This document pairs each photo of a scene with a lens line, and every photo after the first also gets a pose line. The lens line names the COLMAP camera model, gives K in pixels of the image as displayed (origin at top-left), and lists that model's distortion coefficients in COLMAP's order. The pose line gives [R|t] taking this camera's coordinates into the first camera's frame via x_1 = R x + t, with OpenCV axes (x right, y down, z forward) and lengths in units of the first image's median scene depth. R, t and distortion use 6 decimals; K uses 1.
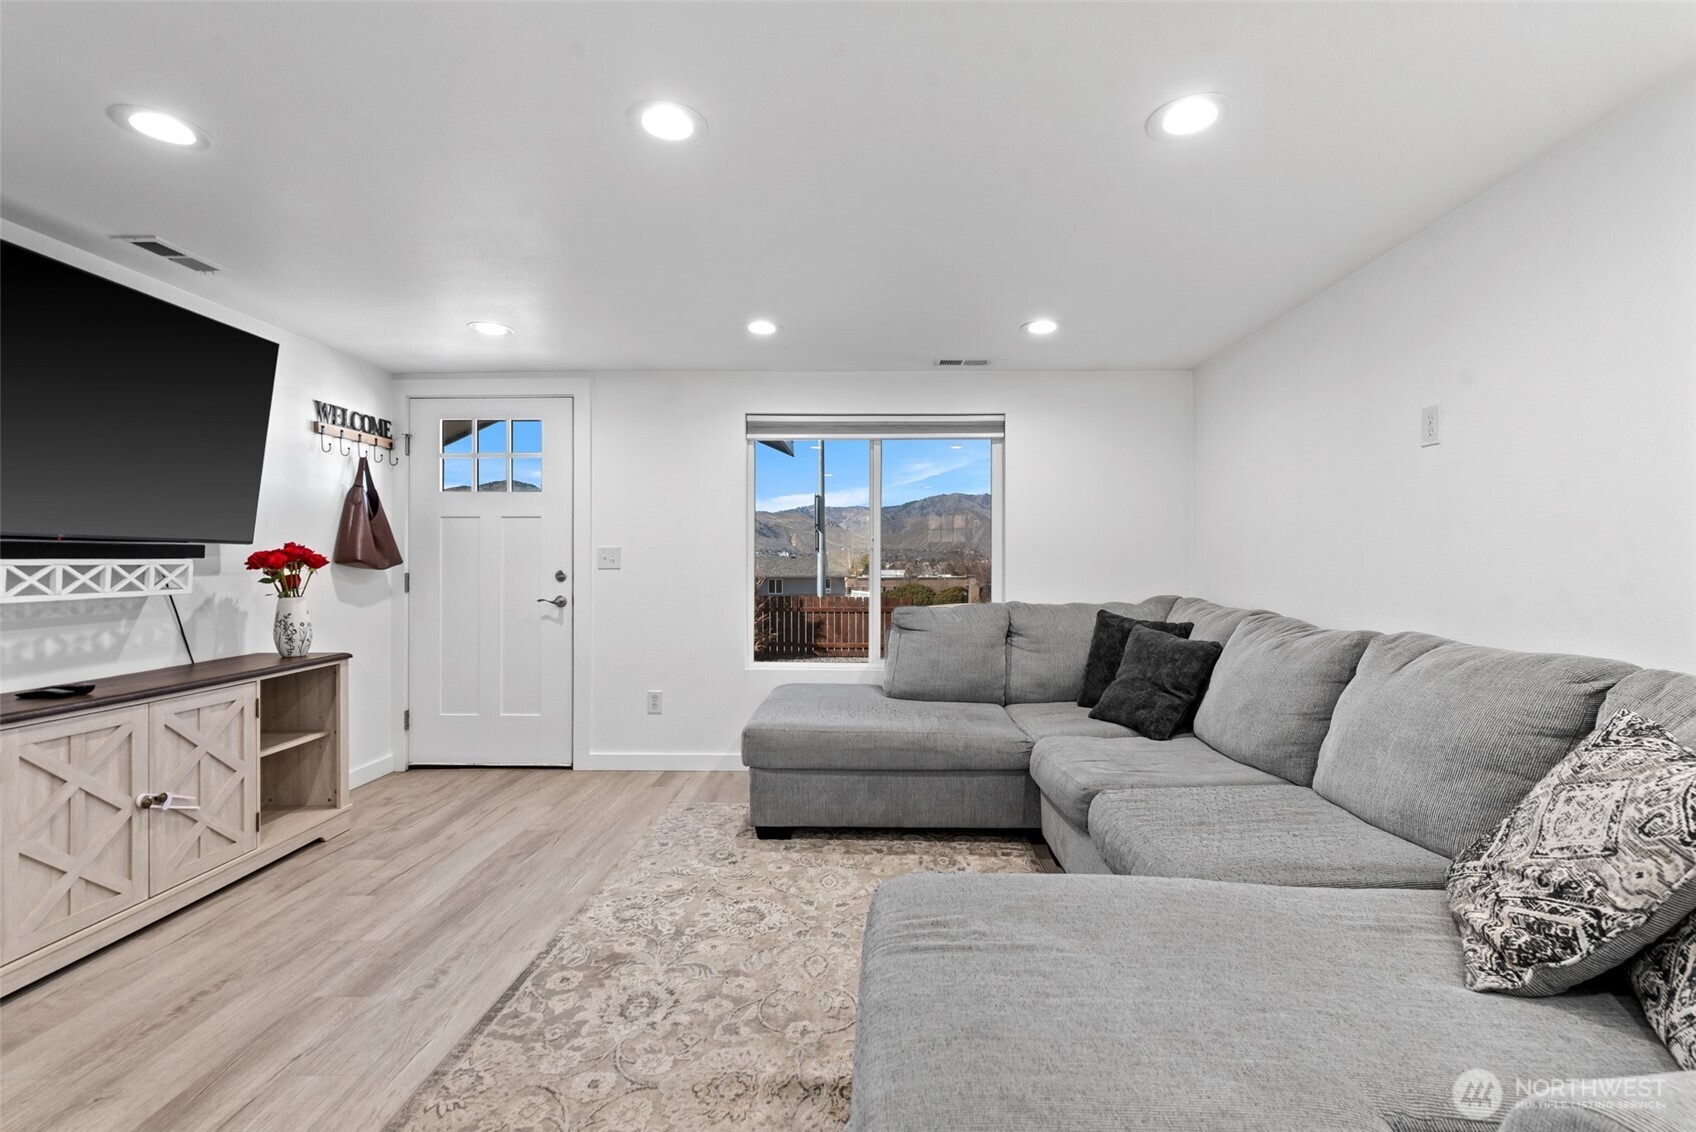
lens RADIAL K [[738.0, 0, 861.7], [0, 738.0, 566.0], [0, 0, 1]] dist [0.002324, -0.000400]
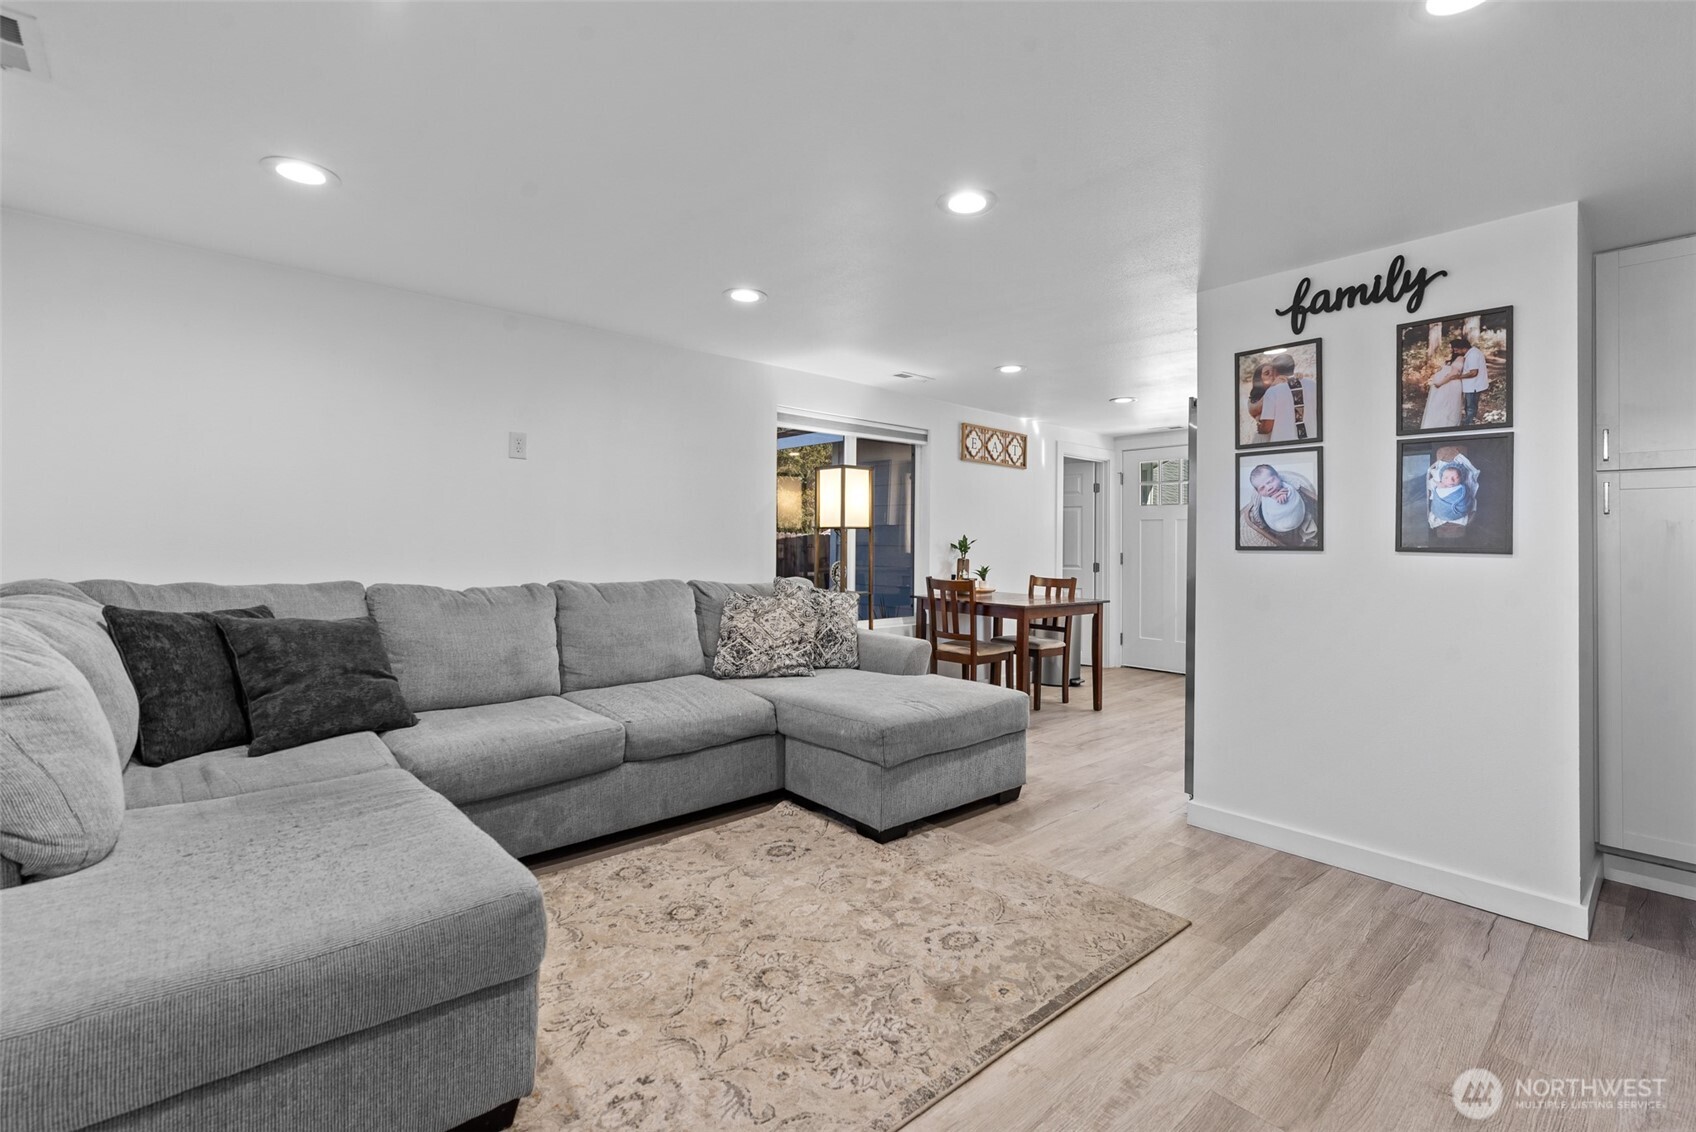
lens RADIAL K [[757.3, 0, 859.5], [0, 757.3, 530.7], [0, 0, 1]] dist [-0.000658, -0.000299]
pose [[-0.682167, 0.005859, 0.731173, -0.639624], [-0.012500, 0.999728, -0.019672, 0.003966], [-0.731090, -0.022559, -0.681908, 1.175237]]
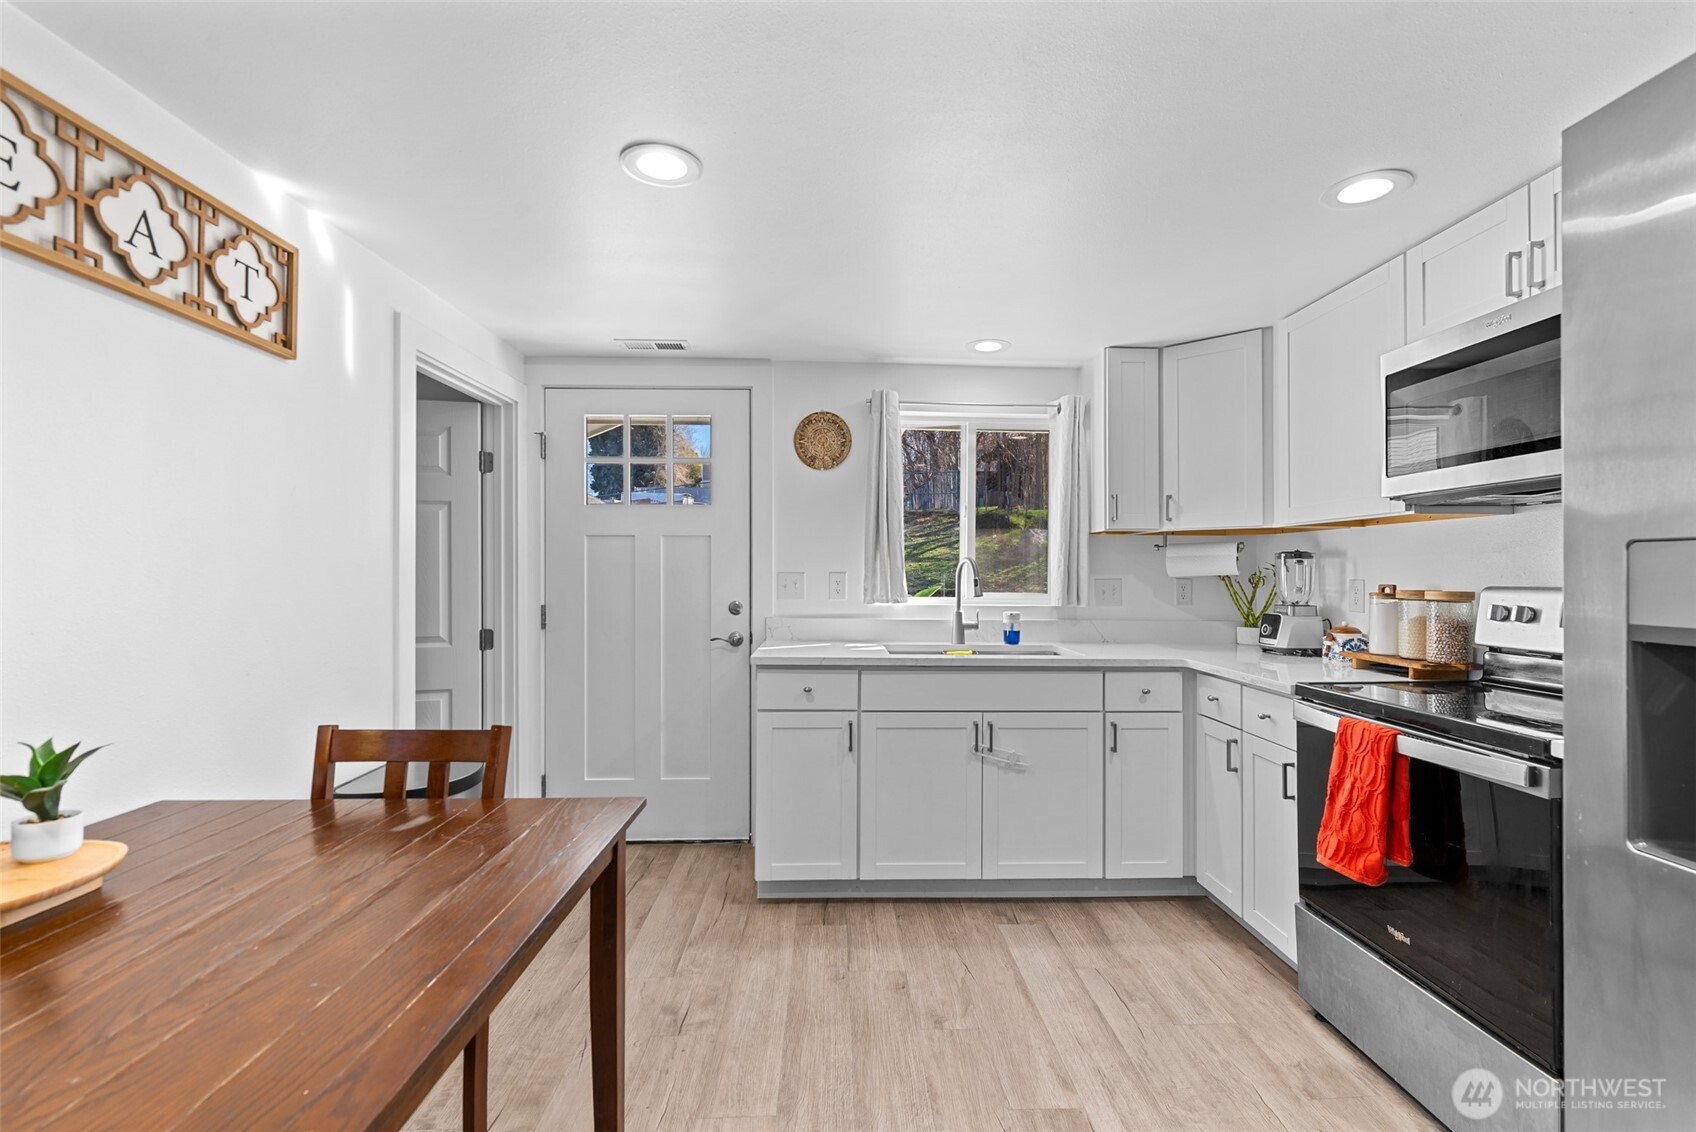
lens RADIAL K [[738.0, 0, 861.7], [0, 738.0, 566.0], [0, 0, 1]] dist [0.002324, -0.000400]
pose [[-0.998181, -0.001585, -0.060264, 0.115192], [-0.001424, 0.999995, -0.002717, -0.036866], [0.060268, -0.002627, -0.998179, 0.094607]]
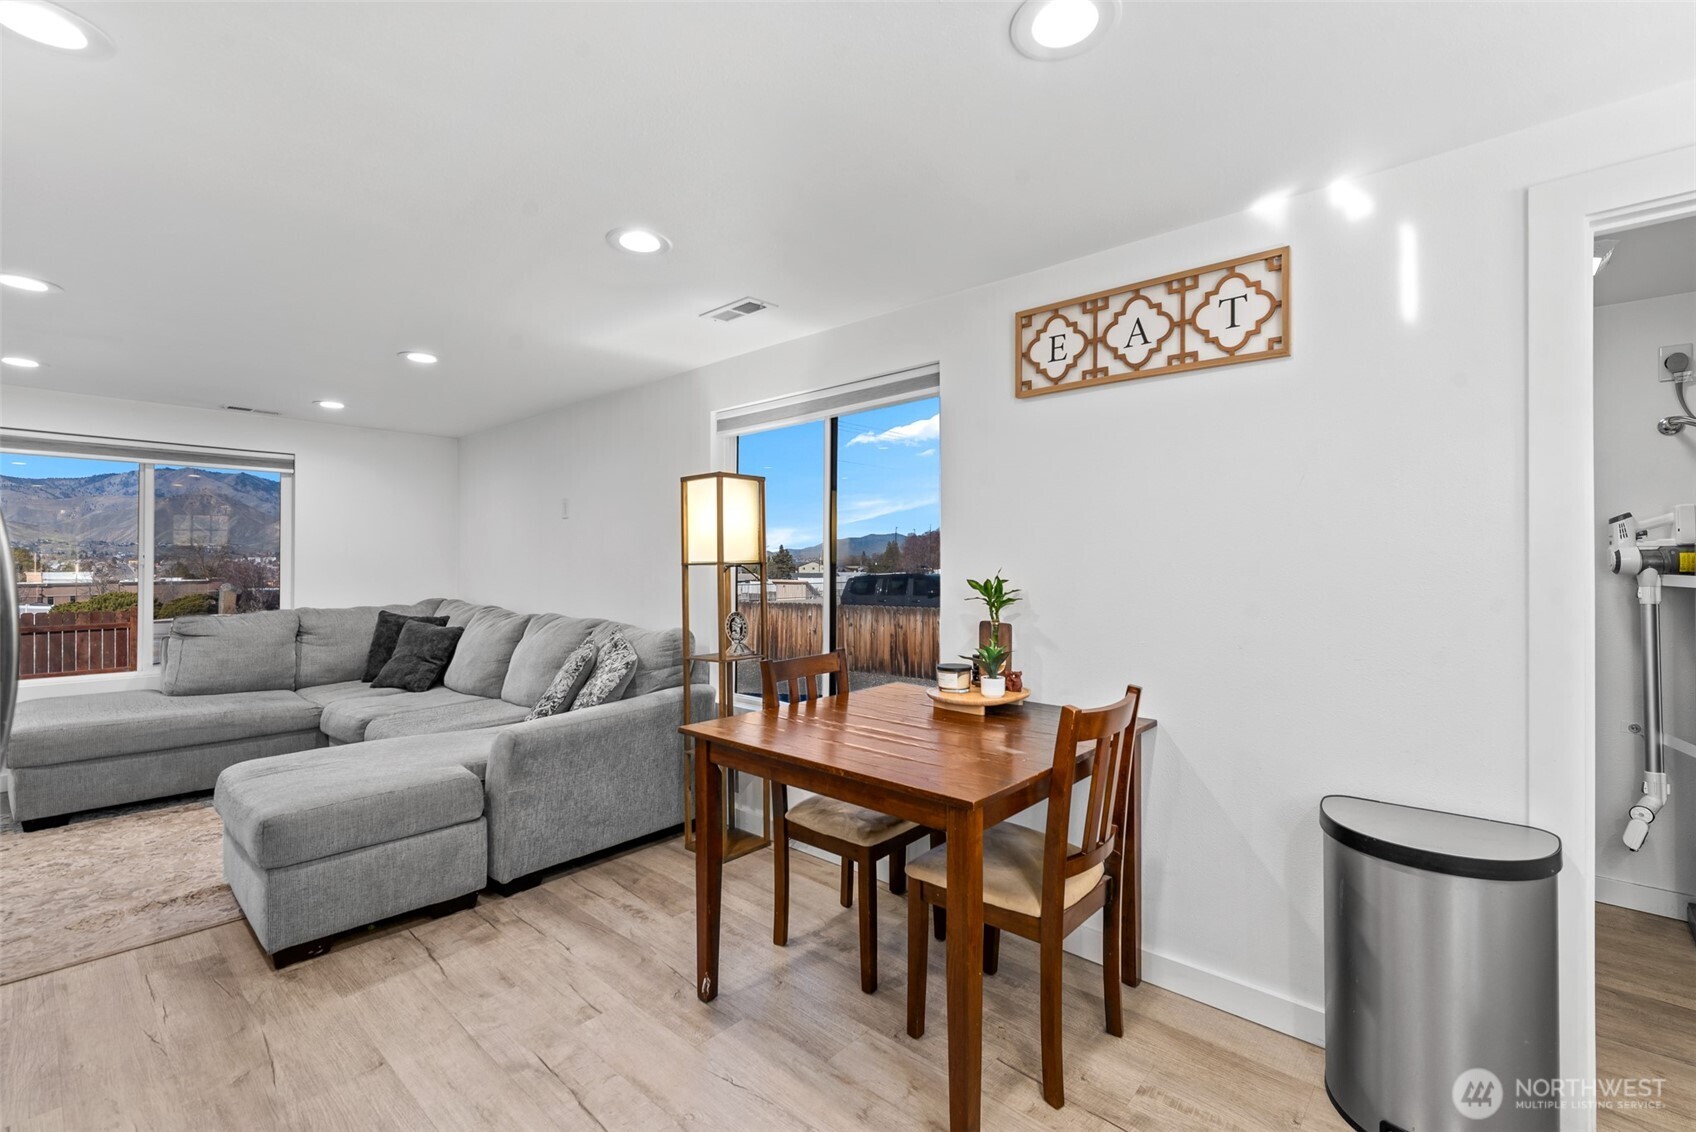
lens RADIAL K [[737.3, 0, 855.9], [0, 737.3, 558.0], [0, 0, 1]] dist [-0.000481, 0.000270]
pose [[0.651007, 0.004182, 0.759060, -0.169897], [0.002521, 0.999967, -0.007670, -0.030630], [-0.759068, 0.006907, 0.650975, -0.669926]]
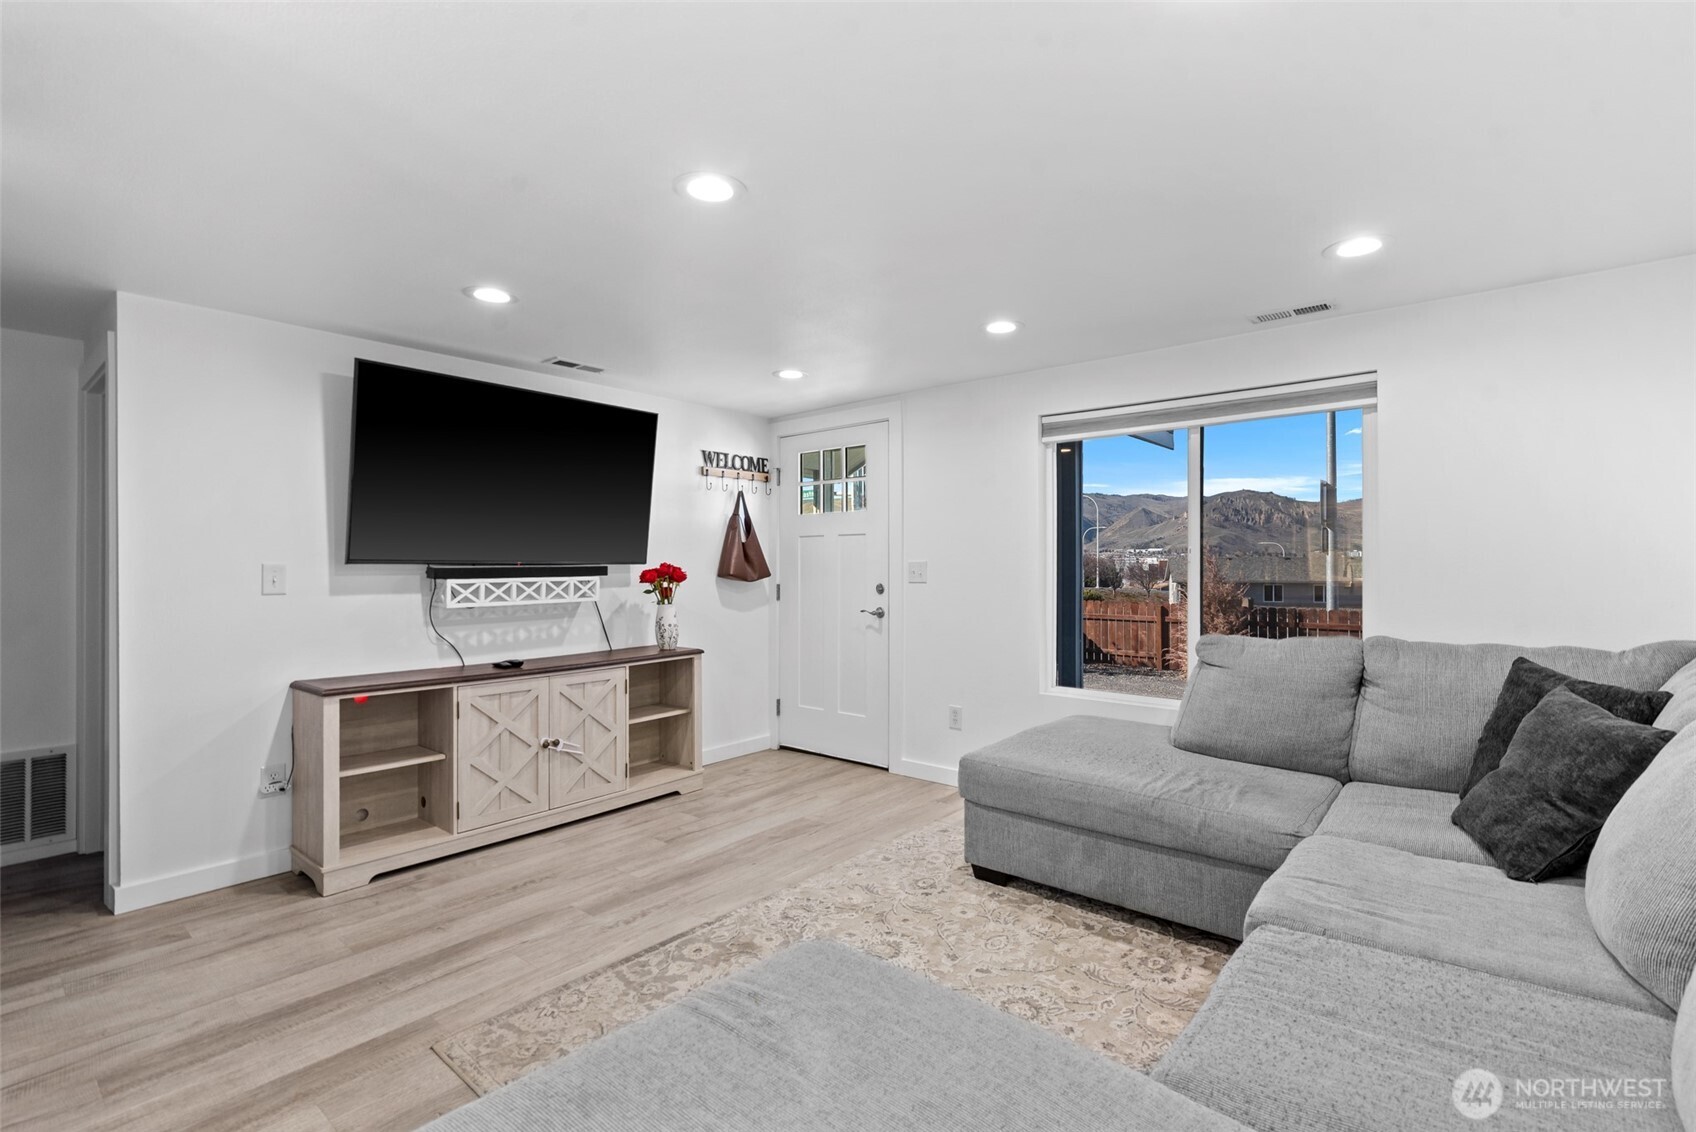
lens RADIAL K [[771.1, 0, 855.5], [0, 771.1, 563.9], [0, 0, 1]] dist [0.001077, -0.000248]
pose [[0.778565, -0.003591, -0.627554, 0.357310], [0.000898, 0.999989, -0.004609, -0.023195], [0.627564, 0.003025, 0.778559, 0.143274]]
